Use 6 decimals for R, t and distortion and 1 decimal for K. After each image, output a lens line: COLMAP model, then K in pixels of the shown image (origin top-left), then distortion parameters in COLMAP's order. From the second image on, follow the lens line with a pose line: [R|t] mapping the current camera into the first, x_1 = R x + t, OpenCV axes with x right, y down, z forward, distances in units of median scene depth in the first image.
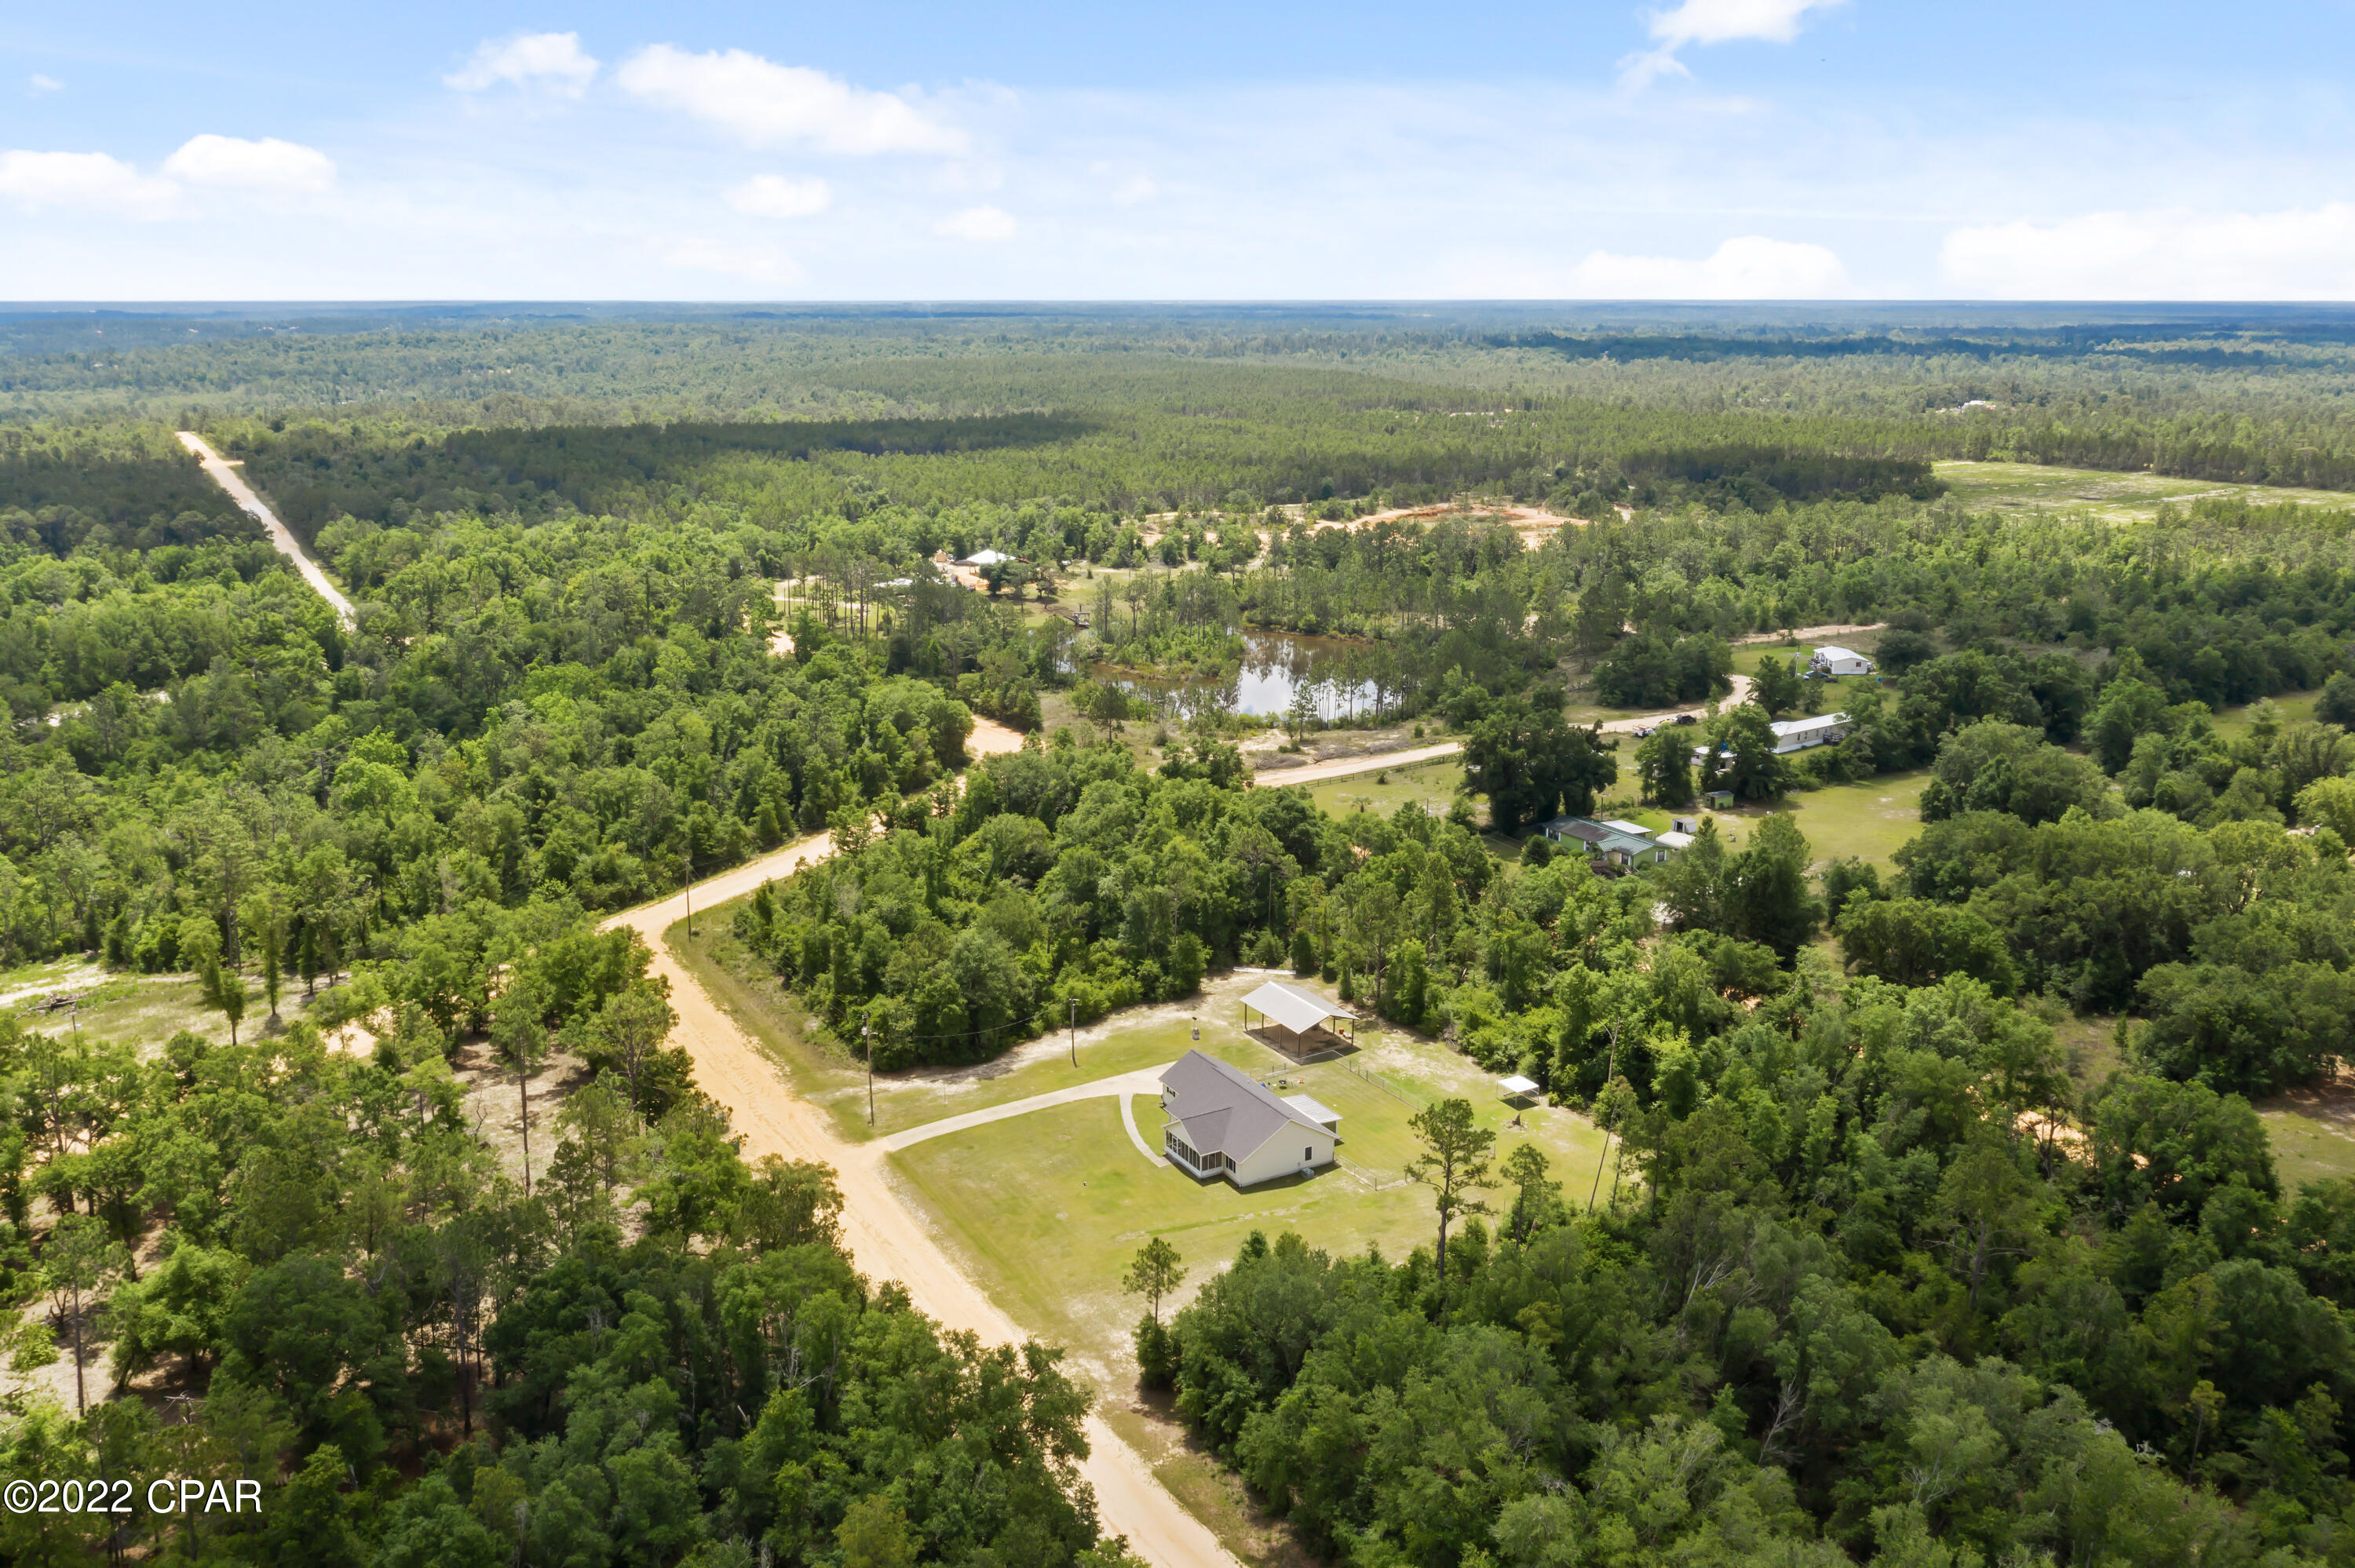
lens RADIAL K [[1855.1, 0, 1177.5], [0, 1855.1, 784.0], [0, 0, 1]] dist [-0.024868, 0.001783]
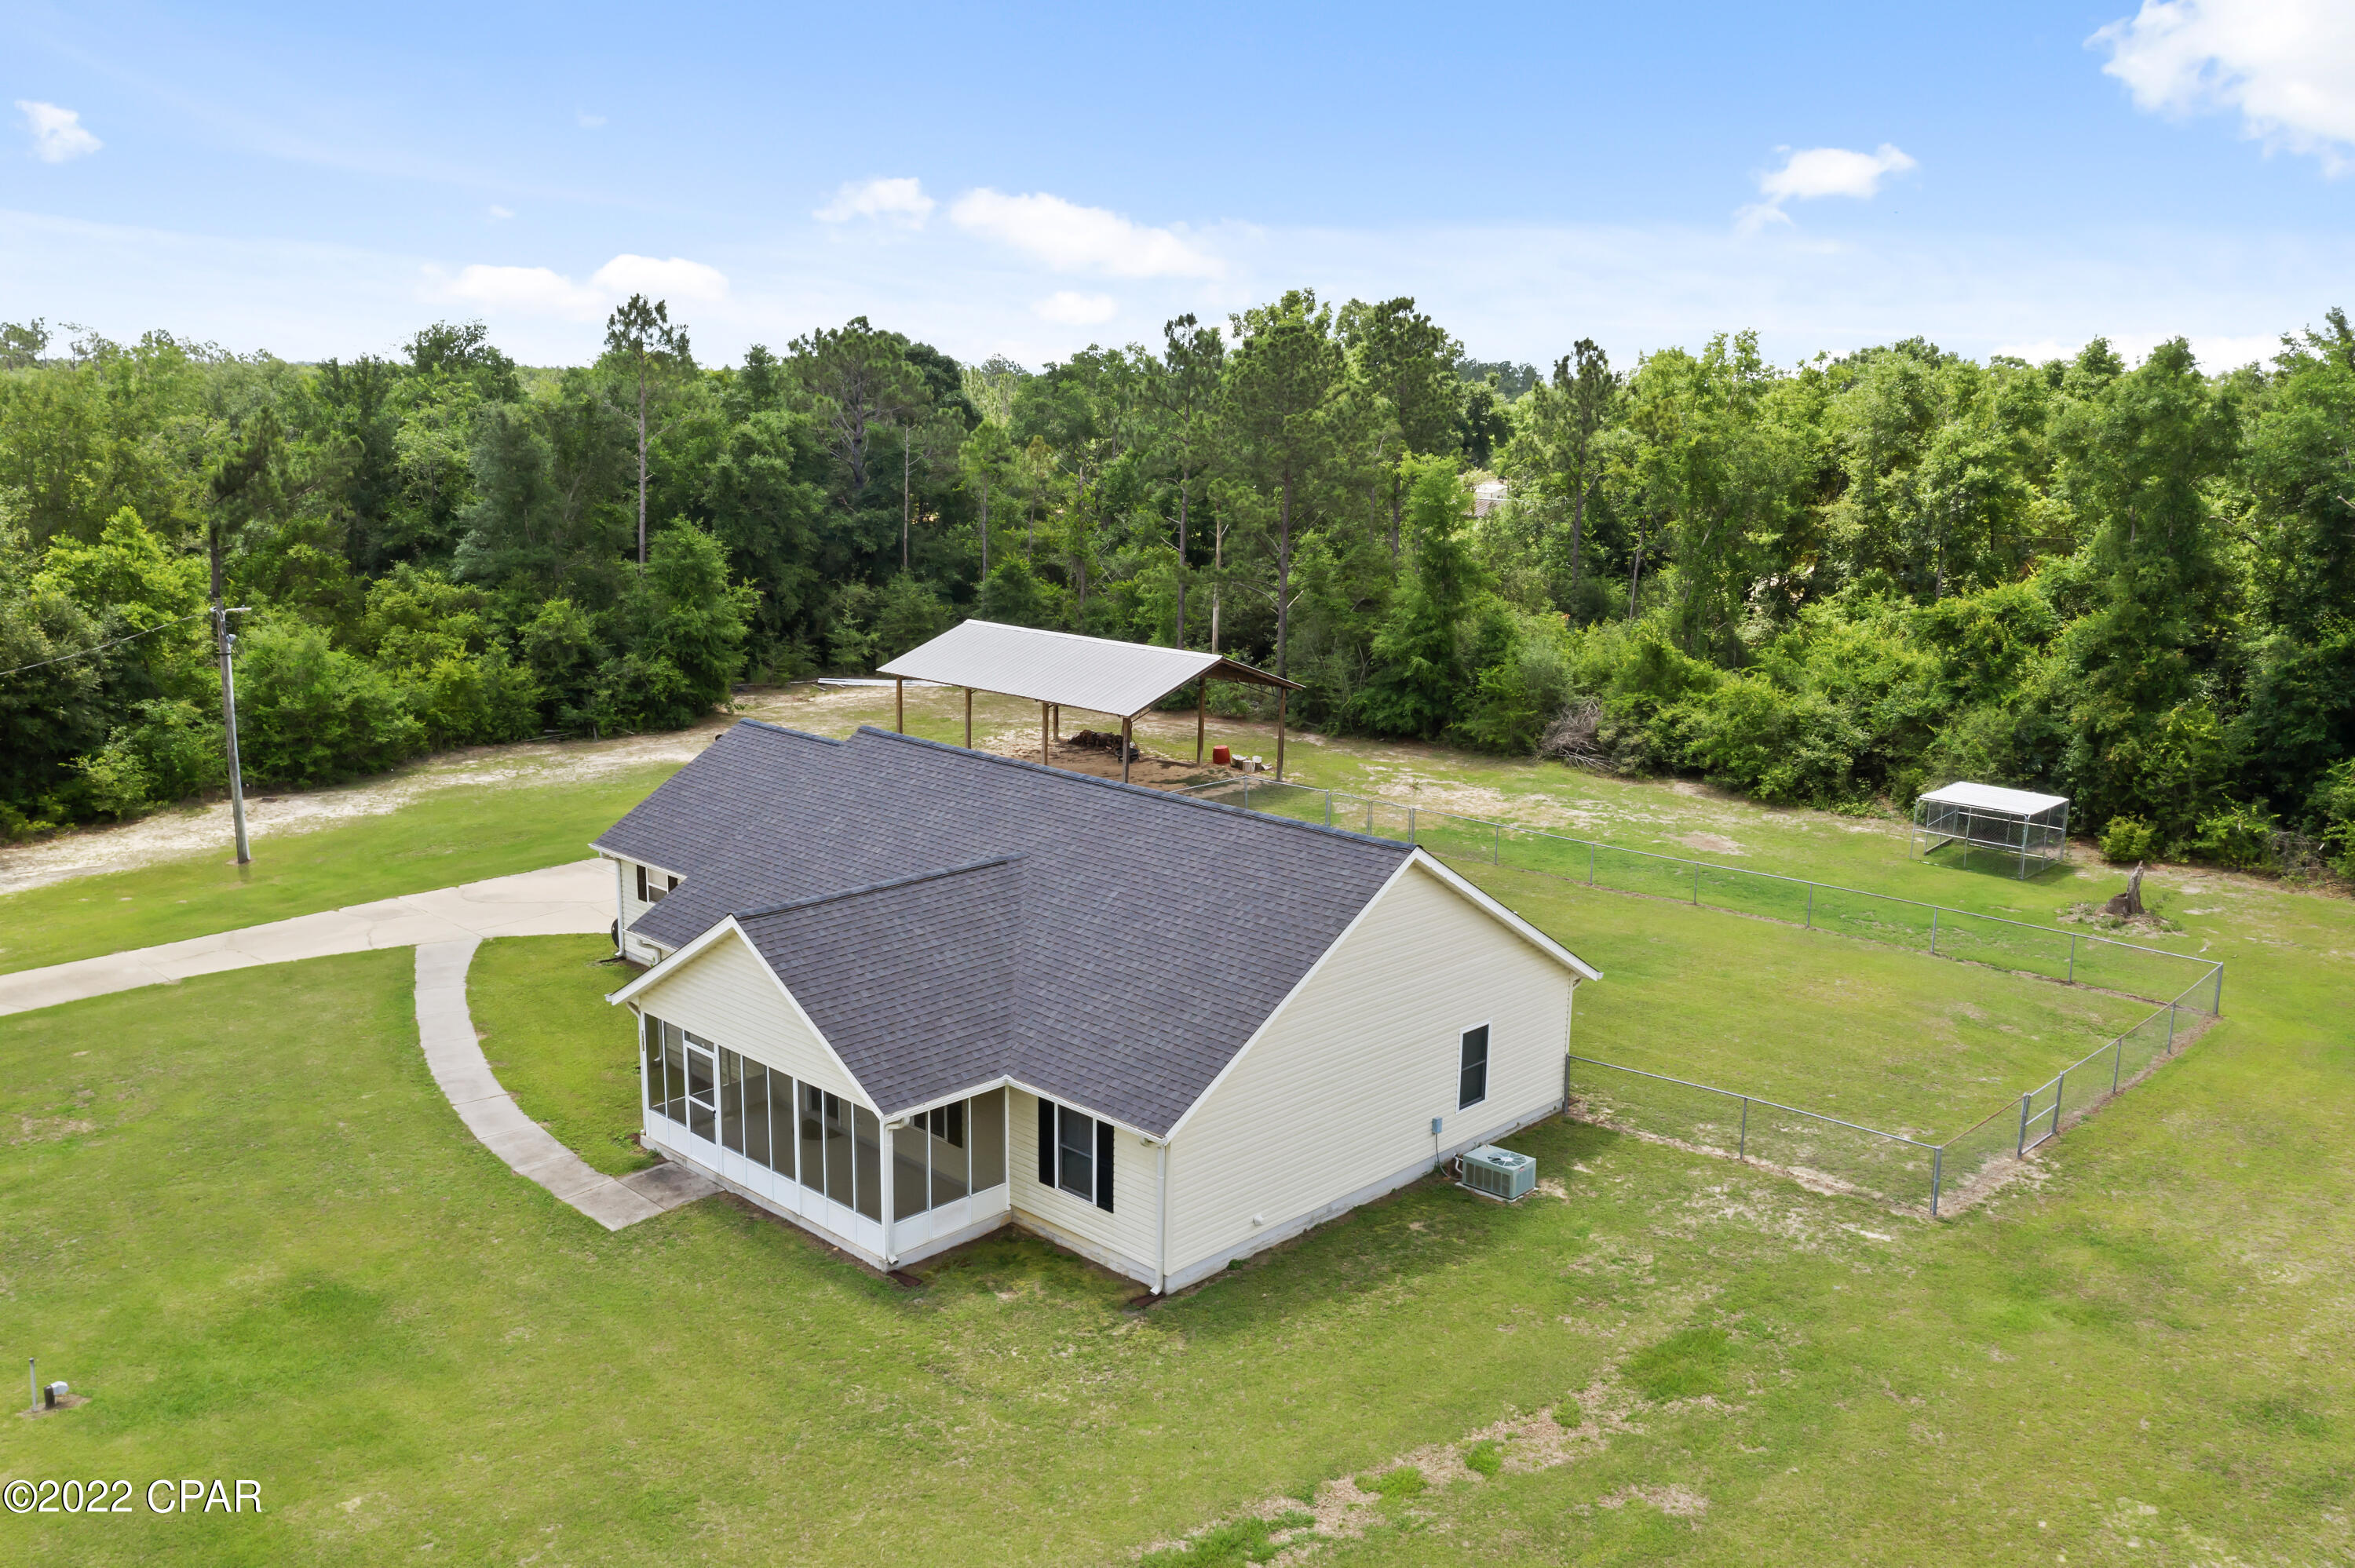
lens RADIAL K [[1935.0, 0, 1177.5], [0, 1935.0, 784.0], [0, 0, 1]] dist [-0.013888, 0.000557]
pose [[0.960920, -0.040274, 0.273882, -0.005895], [0.052292, 0.997957, -0.036717, 0.149719], [-0.271843, 0.049603, 0.961062, 0.696438]]
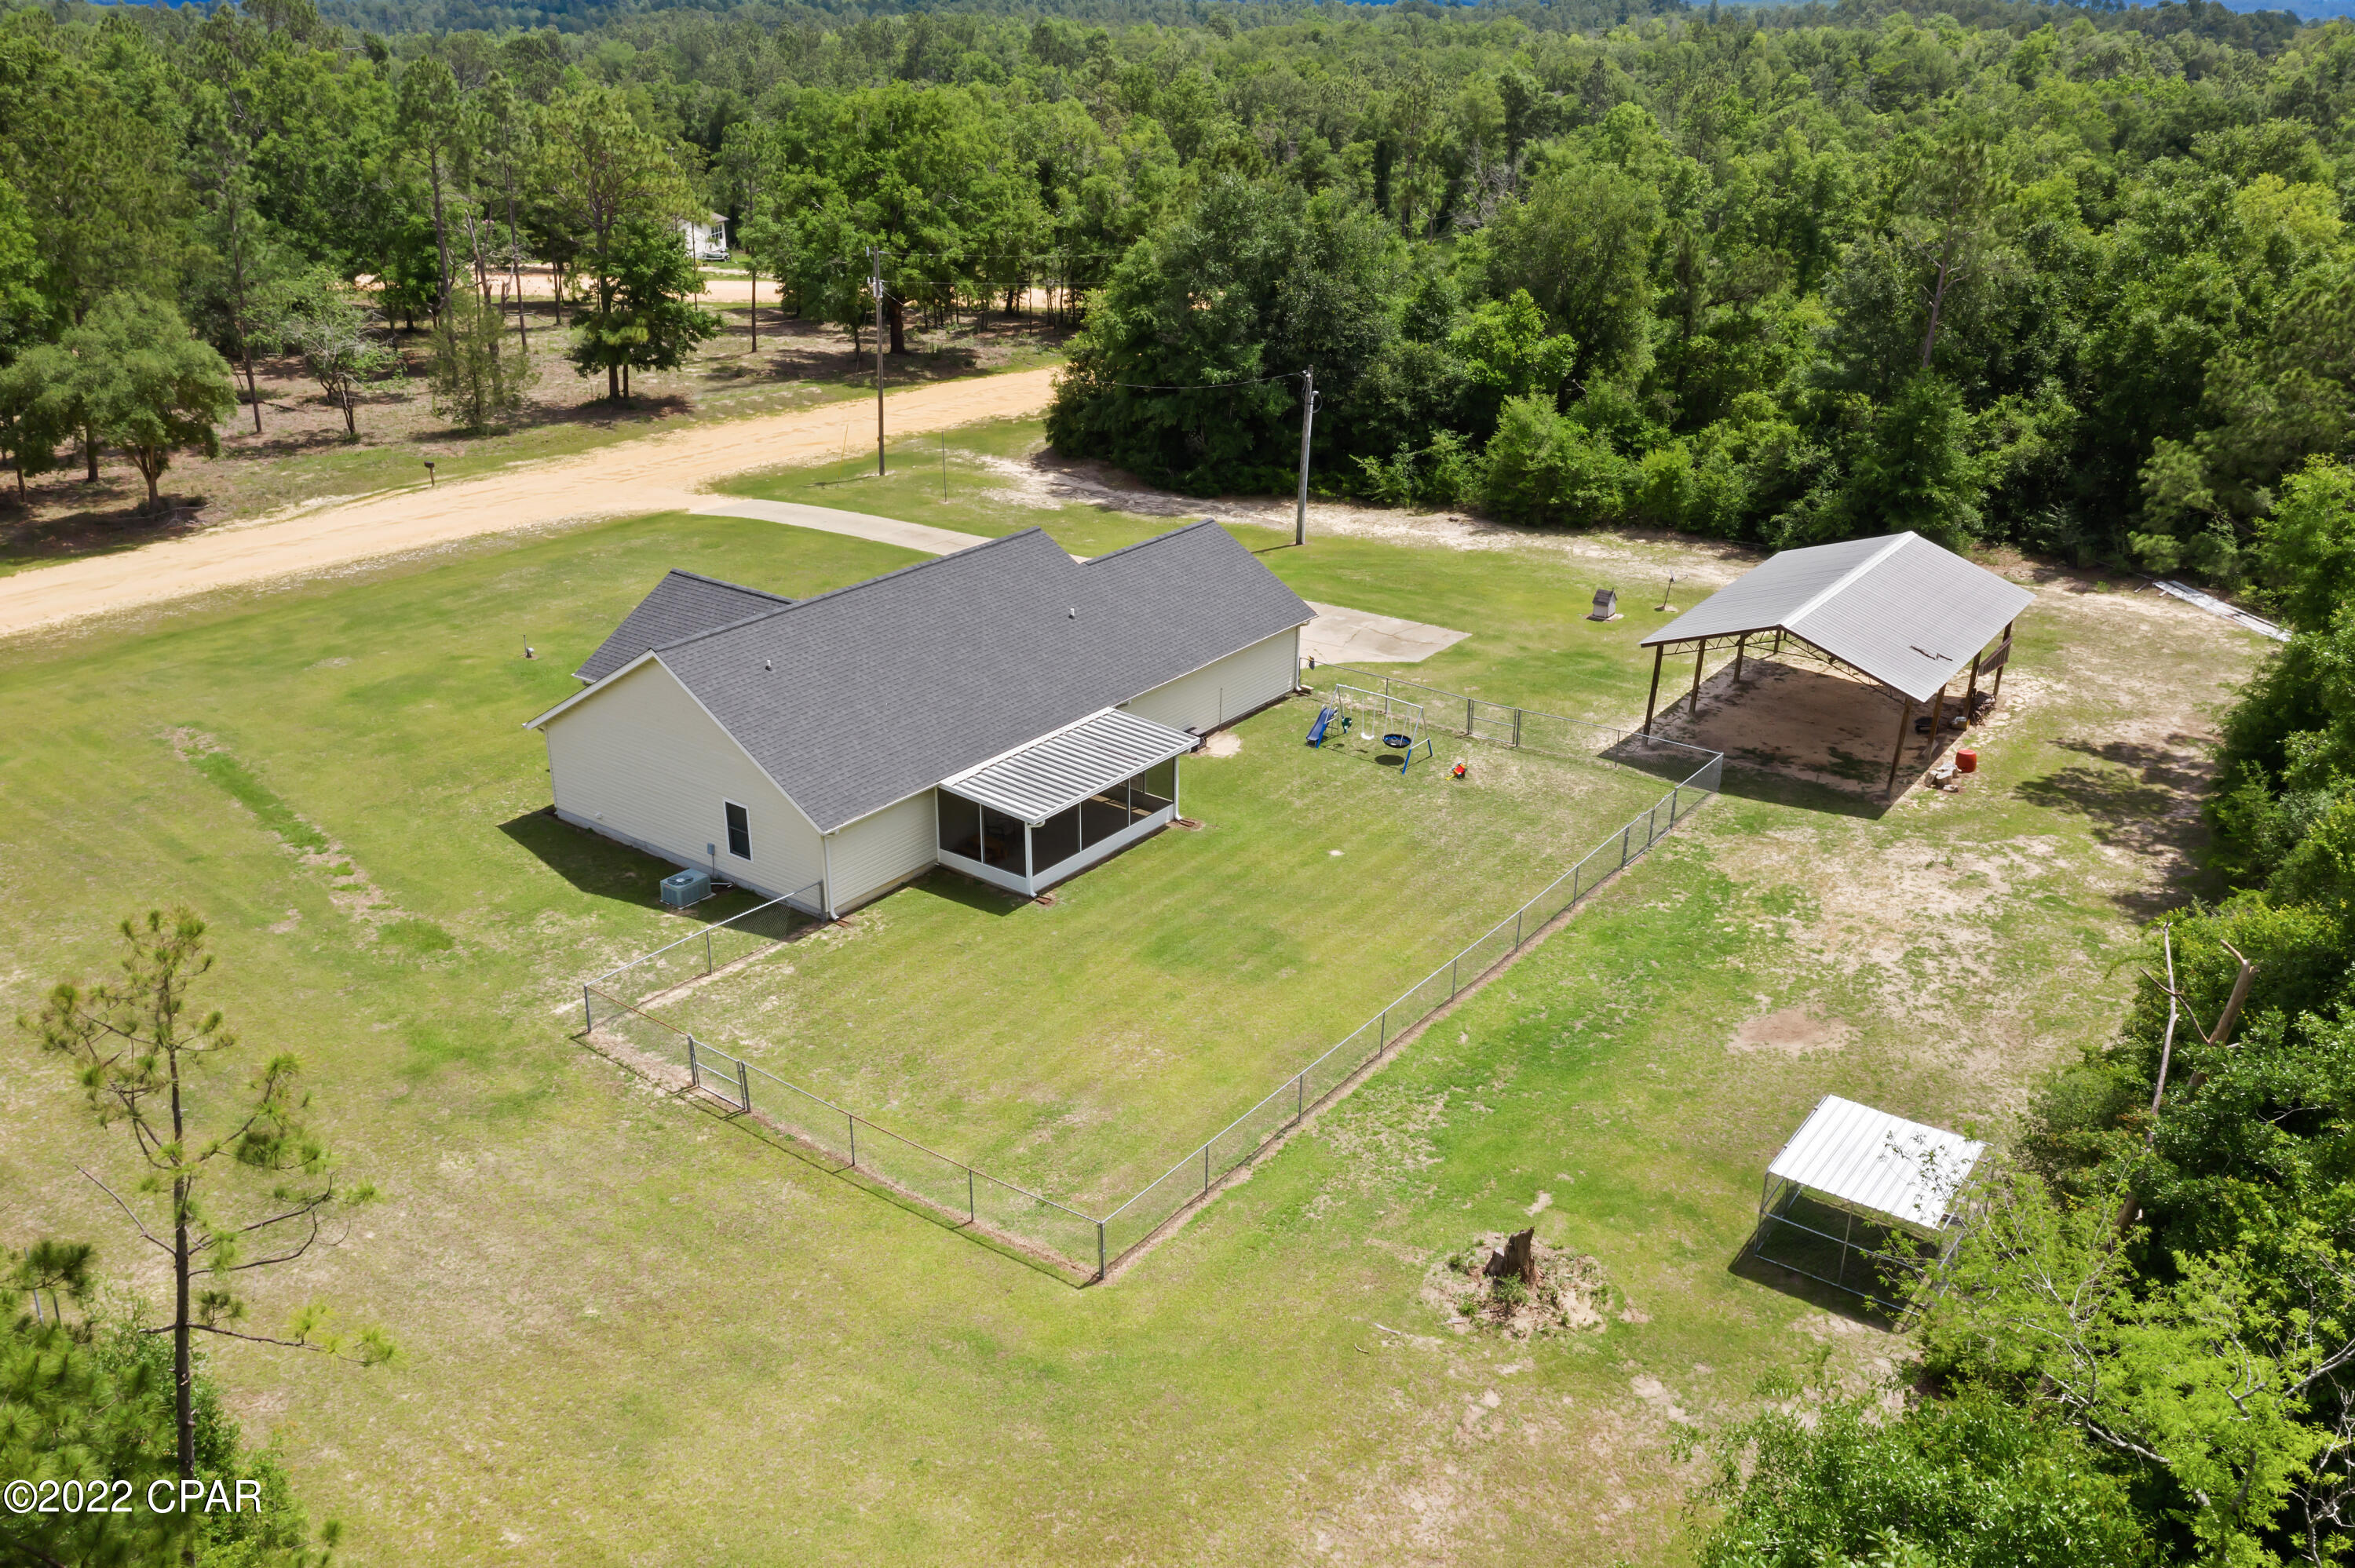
lens RADIAL K [[1889.9, 0, 1172.2], [0, 1889.9, 837.6], [0, 0, 1]] dist [-0.009996, -0.001844]
pose [[0.403696, 0.383129, -0.830808, 0.263347], [-0.235904, 0.920977, 0.310082, 0.088572], [0.883956, 0.070812, 0.462176, 0.785393]]
